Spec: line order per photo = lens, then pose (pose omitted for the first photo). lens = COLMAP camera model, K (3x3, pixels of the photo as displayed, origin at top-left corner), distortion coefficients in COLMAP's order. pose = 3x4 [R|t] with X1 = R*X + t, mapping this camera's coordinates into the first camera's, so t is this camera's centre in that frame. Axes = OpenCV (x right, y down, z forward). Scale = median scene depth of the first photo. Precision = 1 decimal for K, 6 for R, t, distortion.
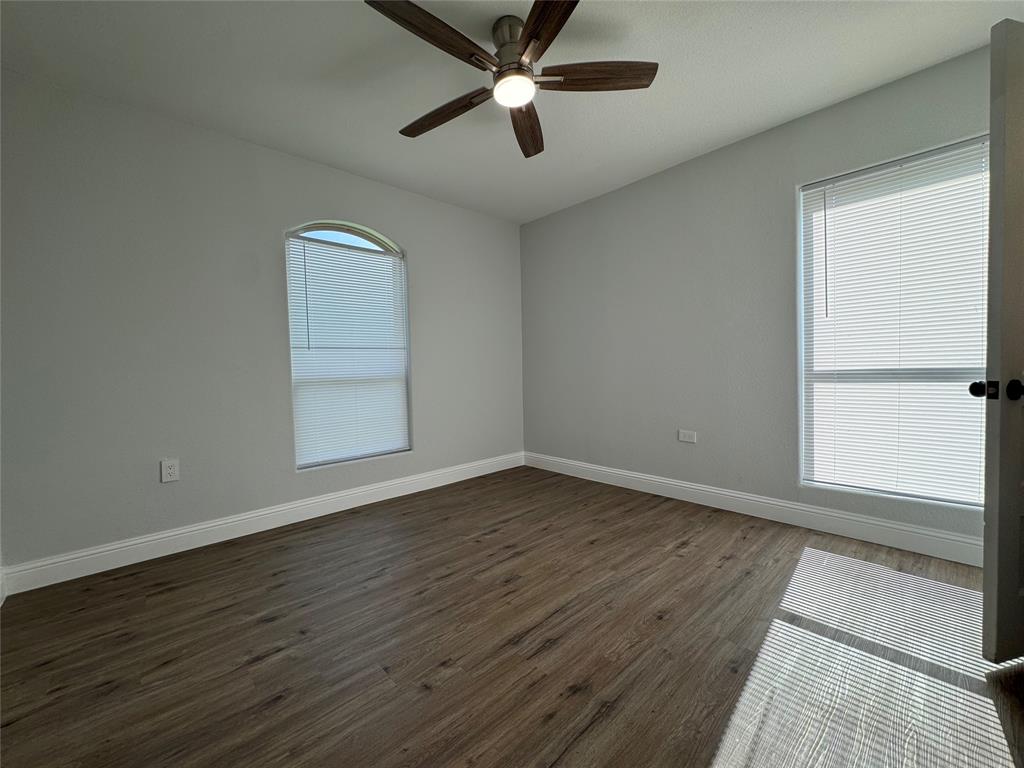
lens RADIAL K [[409.2, 0, 512.0], [0, 409.2, 384.0], [0, 0, 1]] dist [-0.002548, 0.000457]
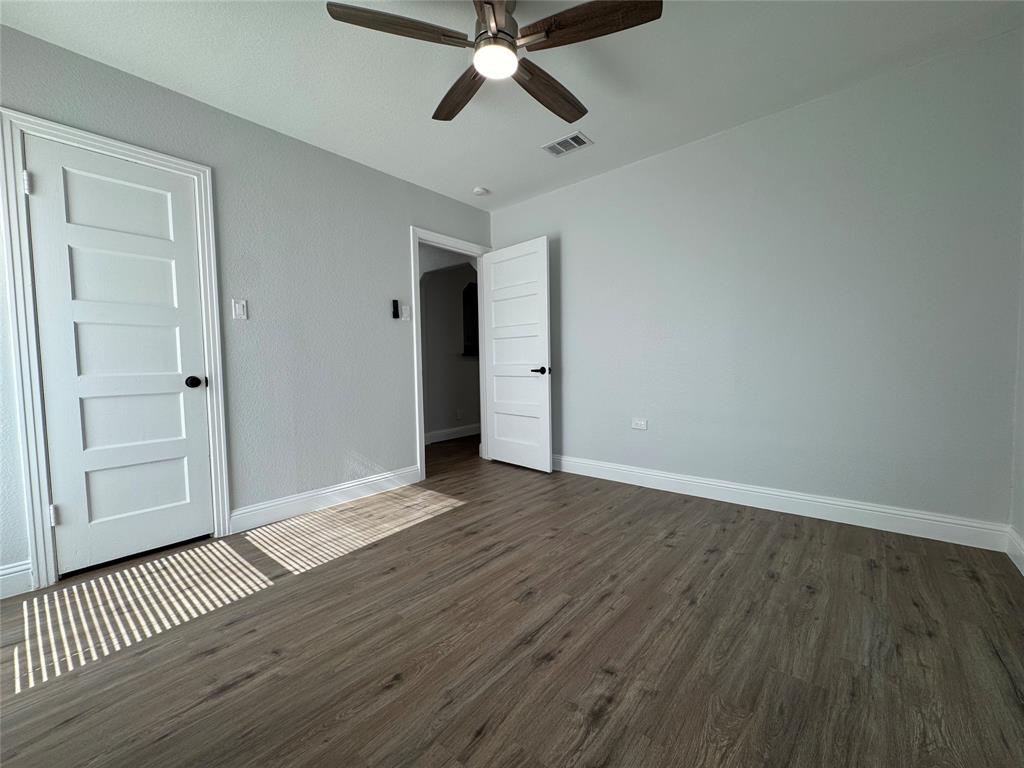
lens RADIAL K [[409.2, 0, 512.0], [0, 409.2, 384.0], [0, 0, 1]] dist [-0.002548, 0.000457]
pose [[-0.992571, 0.049231, -0.111264, 0.101461], [0.039664, 0.995451, 0.086628, -0.046830], [0.115023, 0.081572, -0.990008, 1.814131]]
